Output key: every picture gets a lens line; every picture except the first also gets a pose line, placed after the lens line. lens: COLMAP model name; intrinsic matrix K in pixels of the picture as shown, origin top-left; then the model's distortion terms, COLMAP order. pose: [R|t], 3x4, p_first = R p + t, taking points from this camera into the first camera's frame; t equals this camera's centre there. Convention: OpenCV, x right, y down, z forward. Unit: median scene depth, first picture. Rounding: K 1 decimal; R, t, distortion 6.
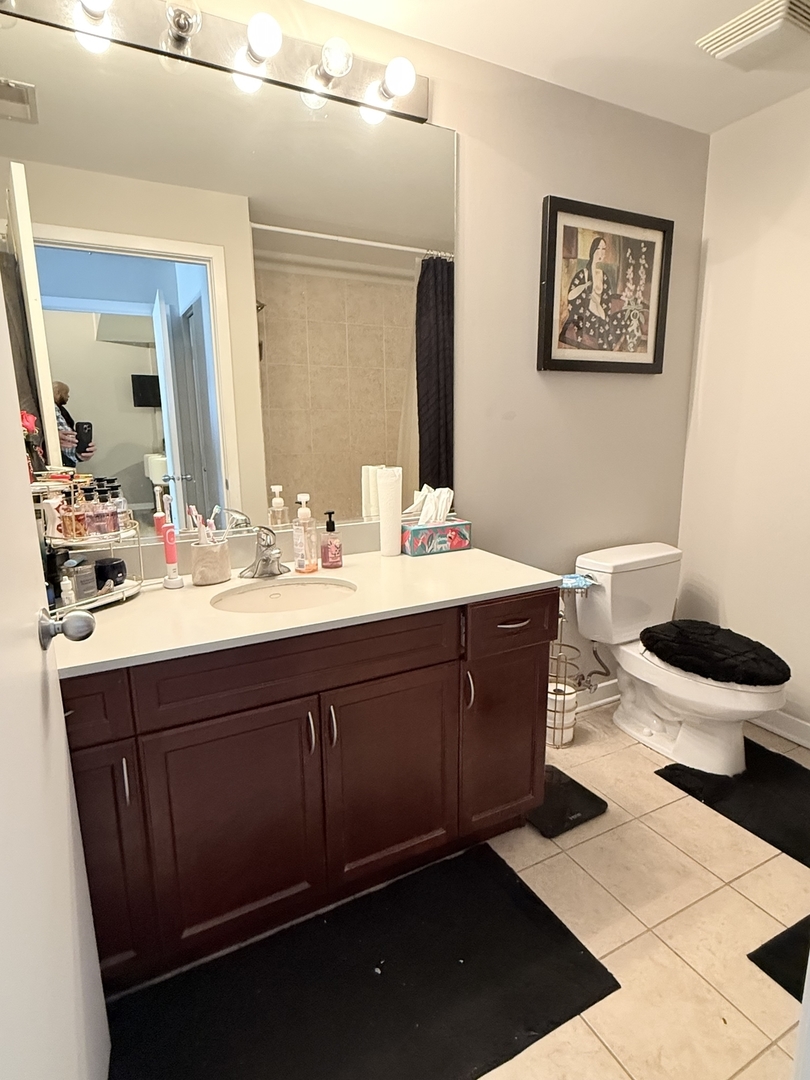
lens RADIAL K [[584.6, 0, 402.3], [0, 584.6, 537.6], [0, 0, 1]] dist [0.005087, -0.003077]
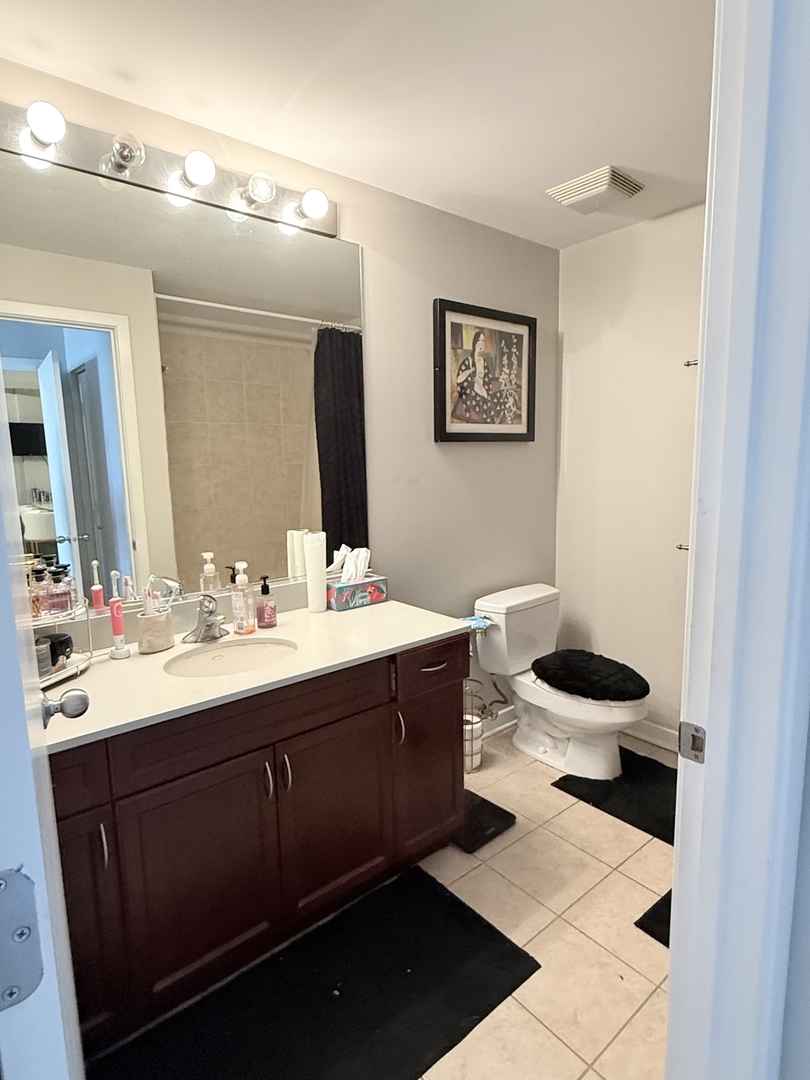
lens RADIAL K [[584.6, 0, 403.3], [0, 584.6, 538.8], [0, 0, 1]] dist [0.005087, -0.003077]
pose [[0.979578, -0.036196, 0.197778, -0.079518], [0.048497, 0.997155, -0.057712, -0.037467], [-0.195126, 0.066125, 0.978547, -0.128876]]
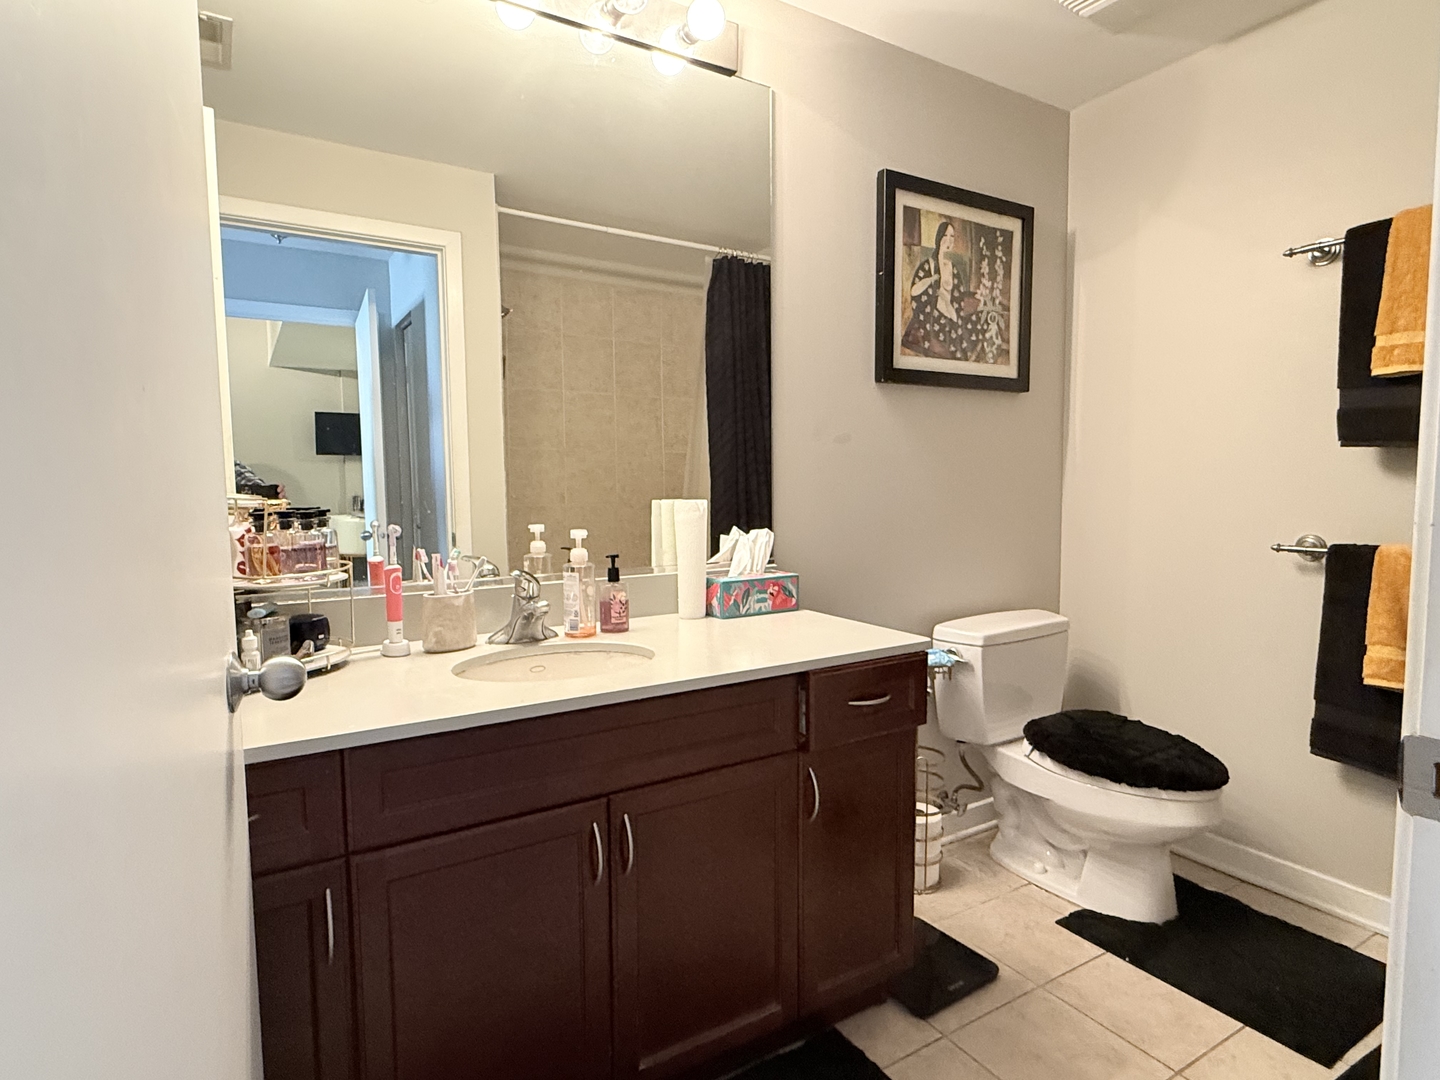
lens RADIAL K [[779.4, 0, 714.7], [0, 779.4, 541.4], [0, 0, 1]] dist [0.005087, -0.003077]
pose [[0.998367, -0.001744, 0.057092, -0.050203], [0.008688, 0.992542, -0.121594, 0.057185], [-0.056454, 0.121891, 0.990937, 0.017179]]
